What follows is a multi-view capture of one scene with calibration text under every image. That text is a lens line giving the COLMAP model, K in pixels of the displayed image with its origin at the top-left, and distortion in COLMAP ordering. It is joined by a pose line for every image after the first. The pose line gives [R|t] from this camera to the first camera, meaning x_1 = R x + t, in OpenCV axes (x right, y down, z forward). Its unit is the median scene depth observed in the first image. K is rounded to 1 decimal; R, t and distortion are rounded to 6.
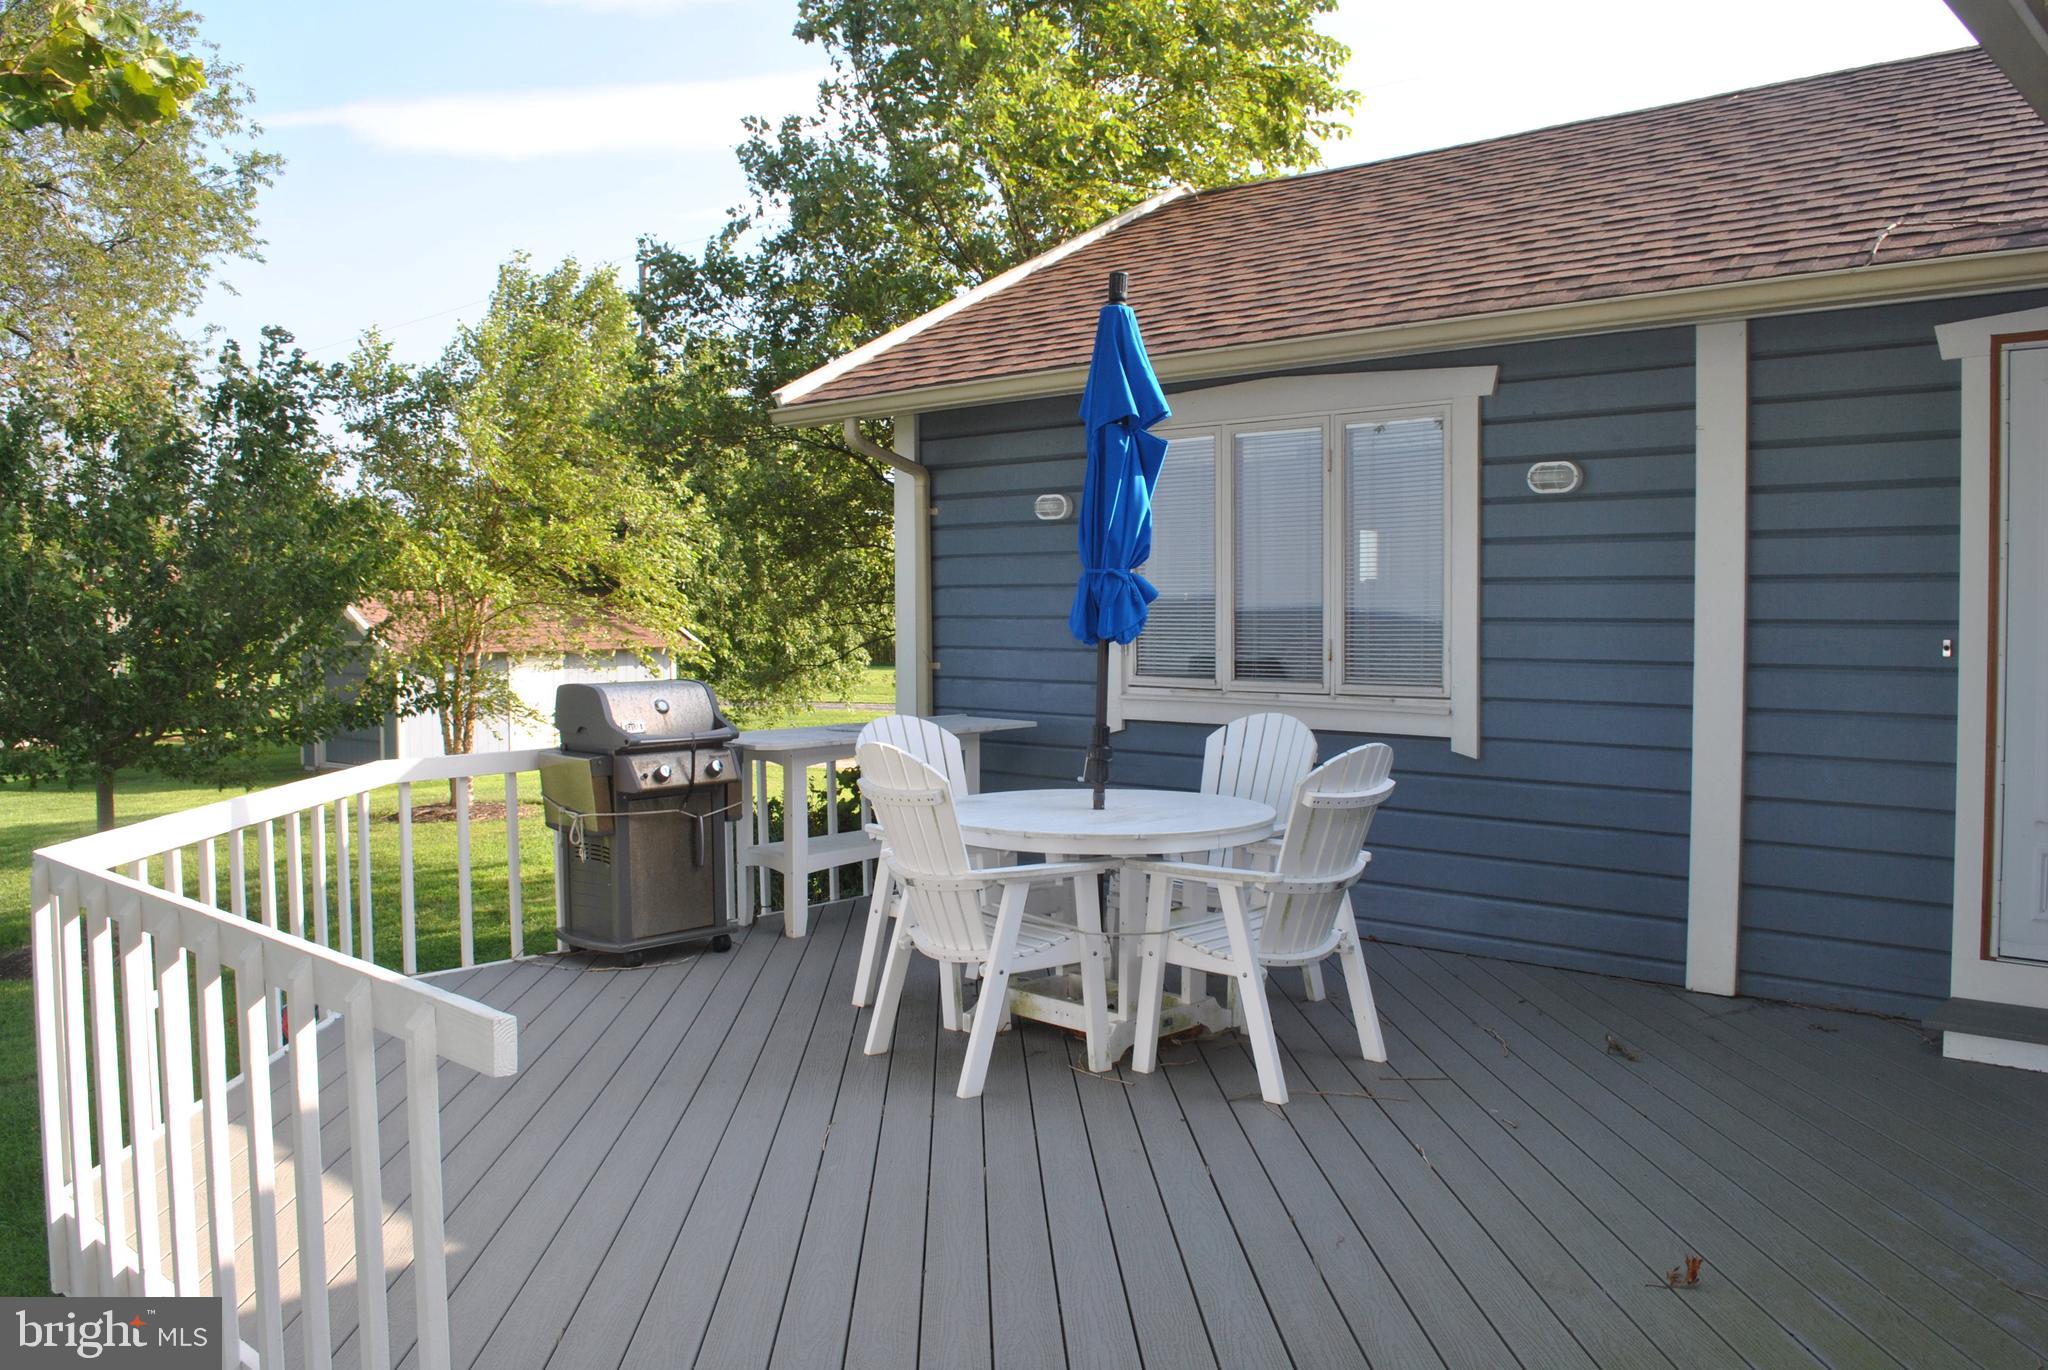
lens RADIAL K [[1607.2, 0, 1020.8], [0, 1607.2, 682.9], [0, 0, 1]] dist [-0.087588, 0.018552]
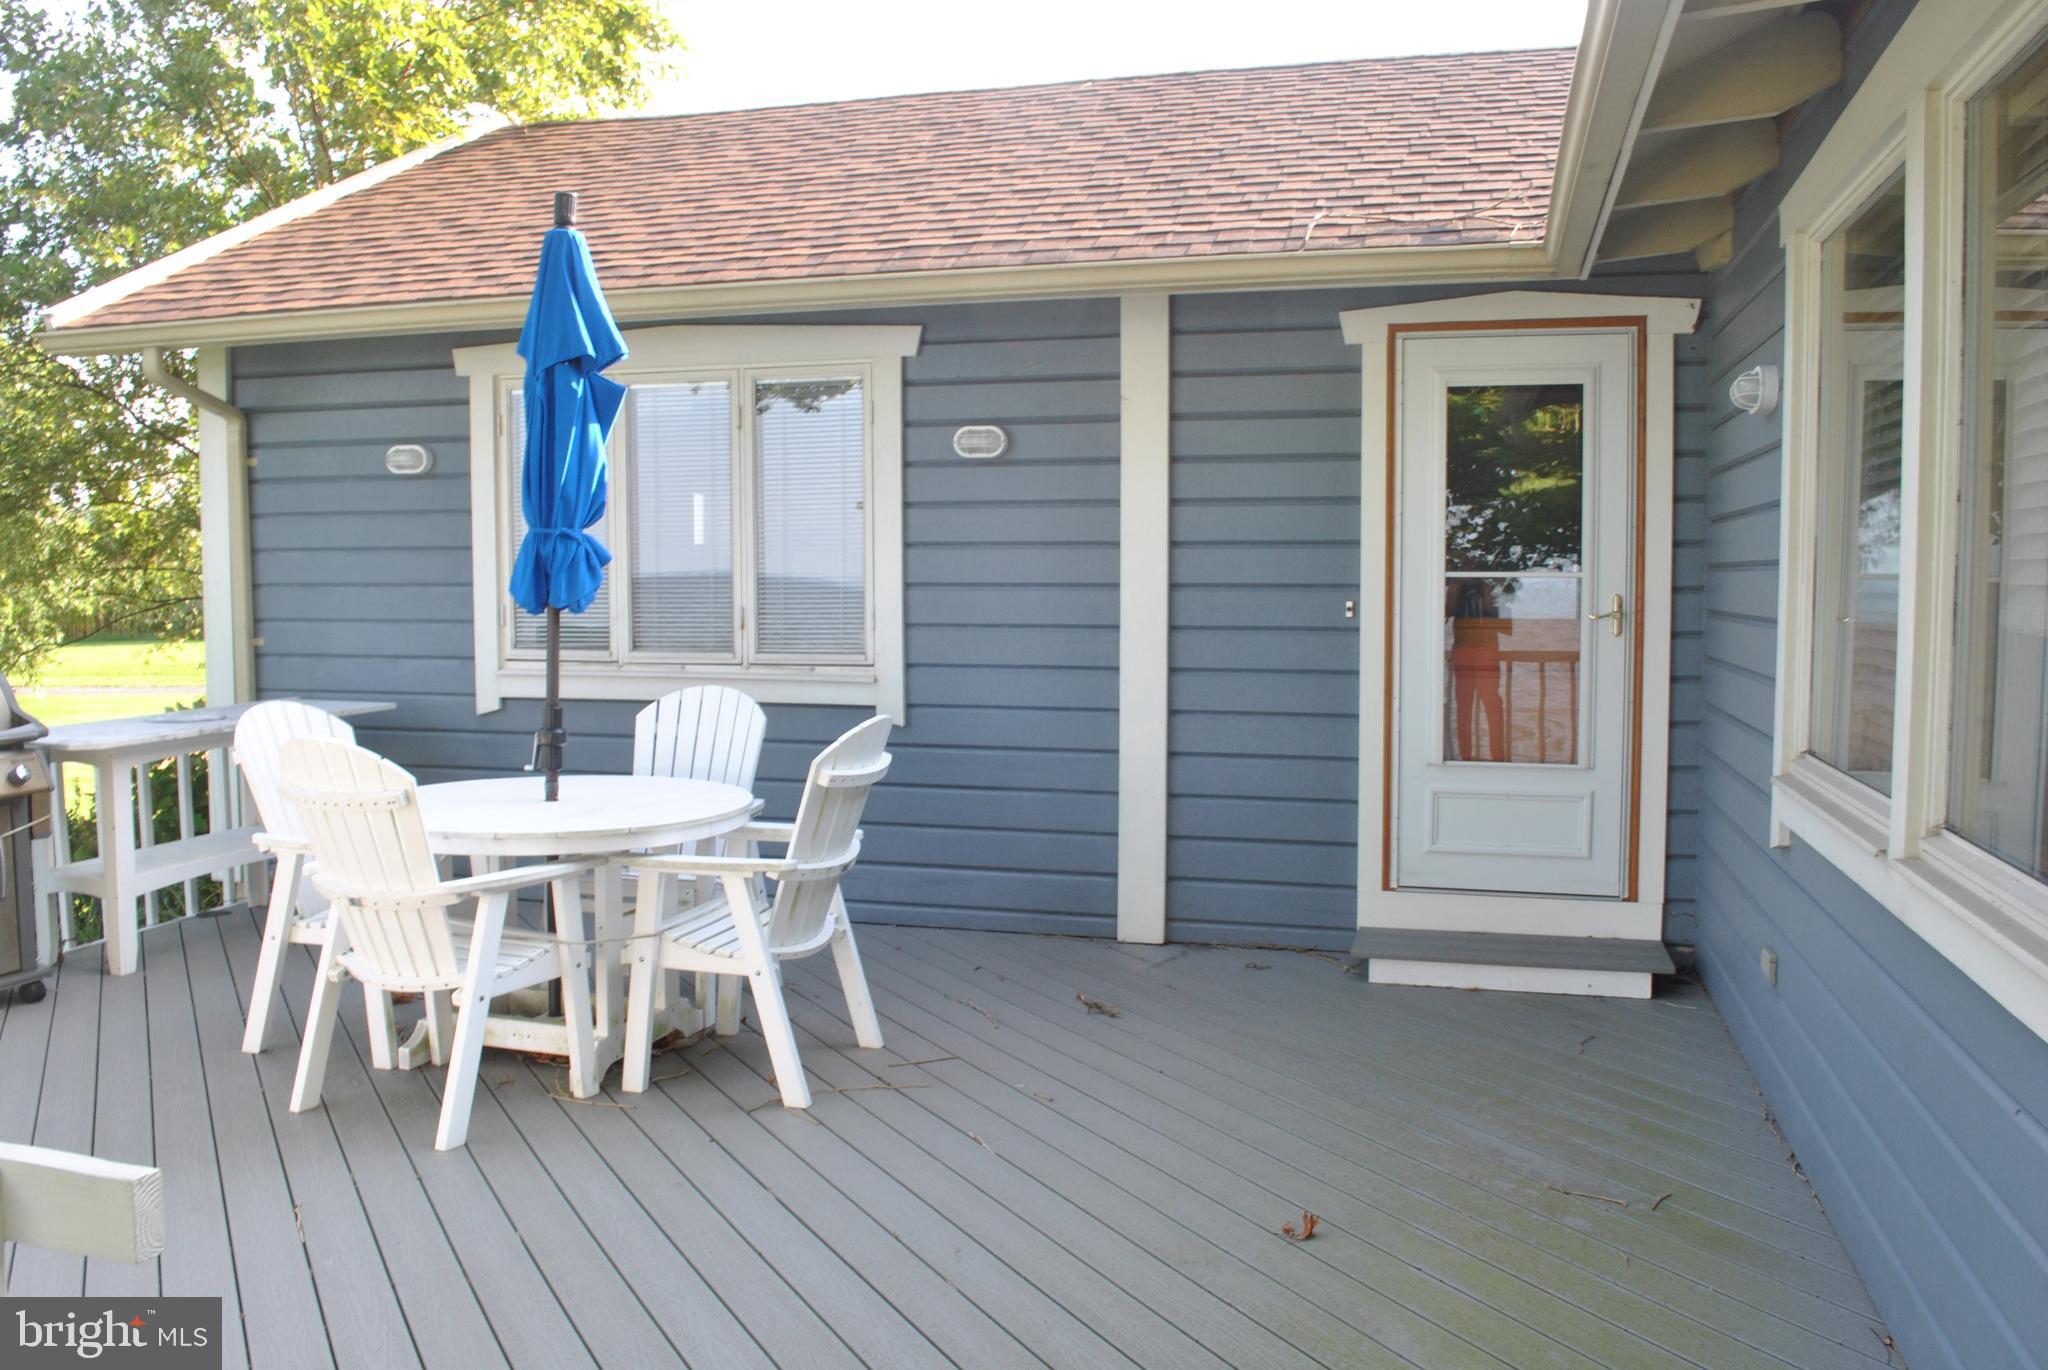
lens RADIAL K [[1607.2, 0, 1021.5], [0, 1607.2, 693.0], [0, 0, 1]] dist [-0.087588, 0.018552]
pose [[0.891391, -0.031497, 0.452139, -0.109838], [0.019162, 0.999309, 0.031837, -0.003484], [-0.452830, -0.019716, 0.891379, 0.094511]]
